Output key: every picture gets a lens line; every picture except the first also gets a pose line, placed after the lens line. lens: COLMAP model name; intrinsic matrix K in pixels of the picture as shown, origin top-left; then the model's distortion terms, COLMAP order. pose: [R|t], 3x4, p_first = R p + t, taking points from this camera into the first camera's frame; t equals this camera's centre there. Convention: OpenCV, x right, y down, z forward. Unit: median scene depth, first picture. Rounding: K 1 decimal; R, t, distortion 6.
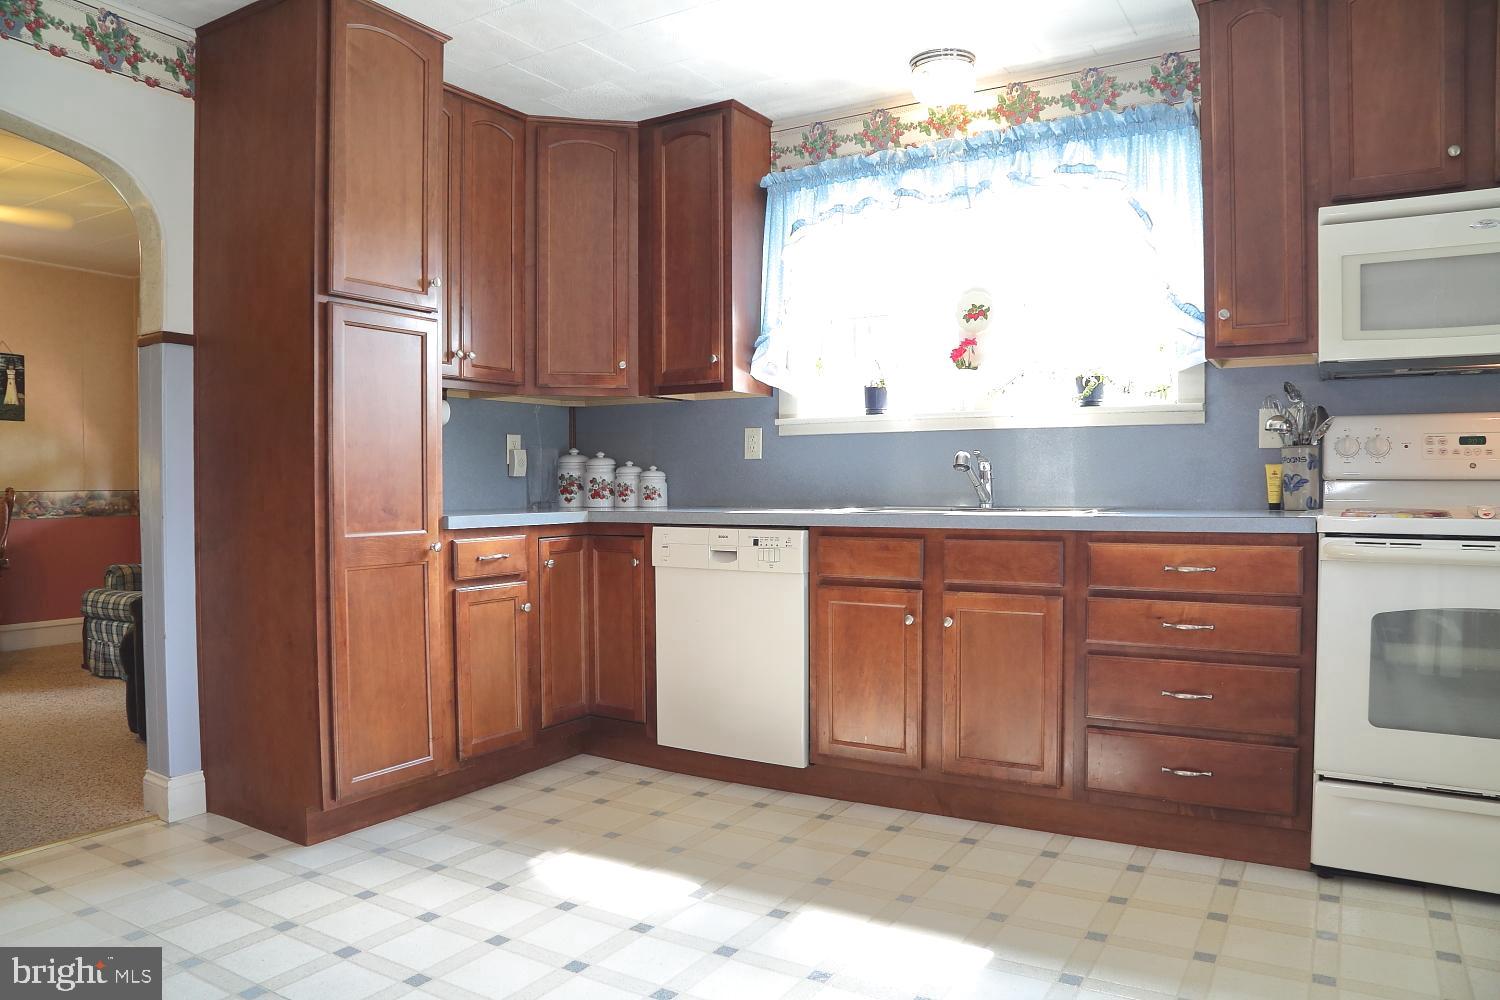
lens RADIAL K [[1025.6, 0, 751.2], [0, 1025.6, 507.2], [0, 0, 1]] dist [-0.125987, 0.077151]
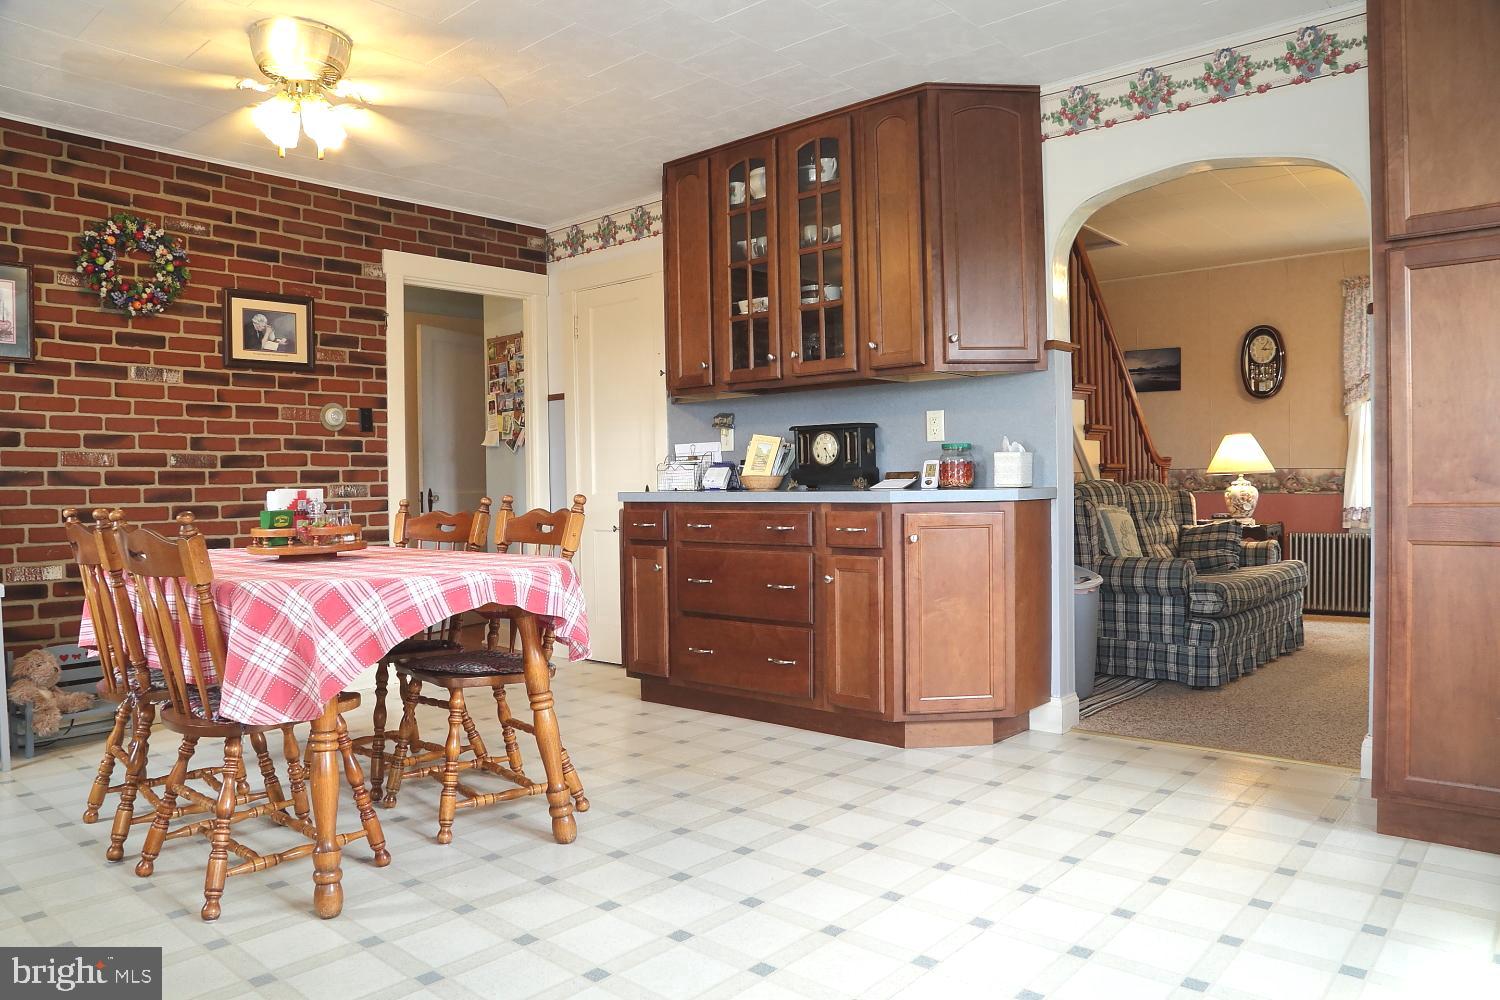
lens RADIAL K [[1025.6, 0, 751.2], [0, 1025.6, 507.2], [0, 0, 1]] dist [-0.125987, 0.077151]
pose [[-0.173689, 0.030279, -0.984335, 0.520684], [-0.003106, 0.999505, 0.031294, 0.003184], [0.984796, 0.008493, -0.173509, 0.523962]]
